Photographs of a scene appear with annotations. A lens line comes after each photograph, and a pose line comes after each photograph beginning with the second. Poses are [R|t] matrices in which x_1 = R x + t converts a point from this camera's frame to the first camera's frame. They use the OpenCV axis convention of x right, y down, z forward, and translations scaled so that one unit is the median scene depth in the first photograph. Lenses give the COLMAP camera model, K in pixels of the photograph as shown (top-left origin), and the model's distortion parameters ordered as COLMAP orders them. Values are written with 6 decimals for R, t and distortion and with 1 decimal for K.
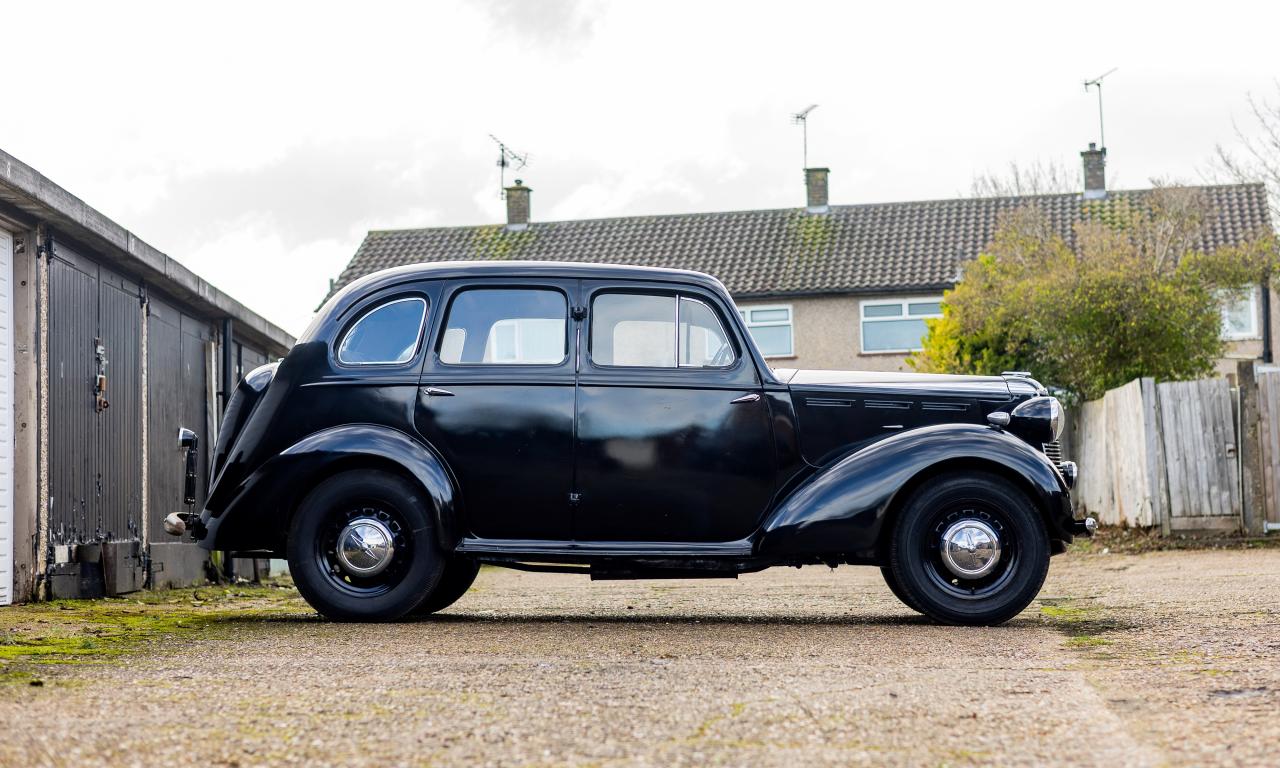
lens RADIAL K [[2260.6, 0, 696.8], [0, 2260.6, 323.9], [0, 0, 1]] dist [0.007896, 0.074986]
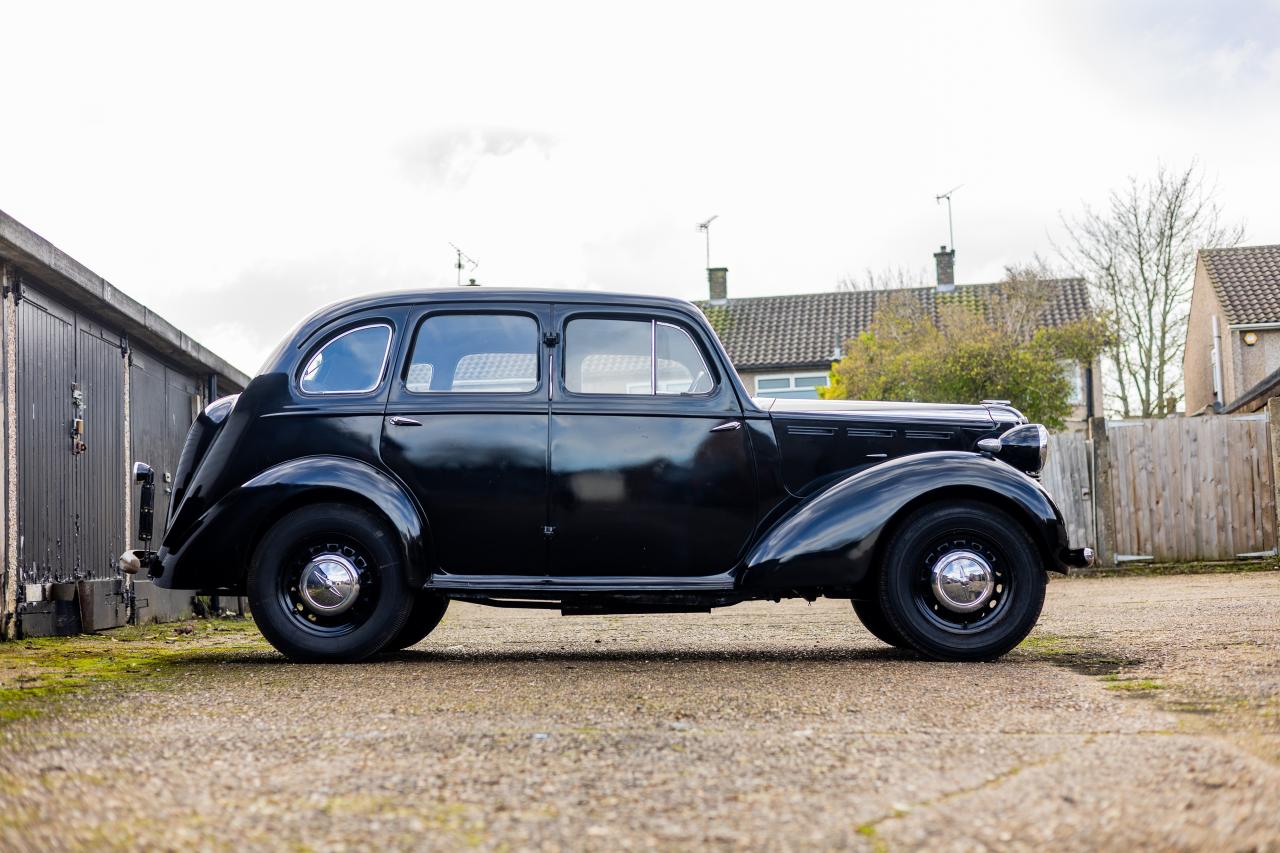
lens RADIAL K [[1762.6, 0, 640.0], [0, 1762.6, 426.5], [0, 0, 1]] dist [0.007353, 0.072871]
pose [[0.999835, -0.006289, 0.017066, -0.025951], [0.006081, 0.999907, 0.012245, 0.022219], [-0.017142, -0.012139, 0.999779, 0.237472]]
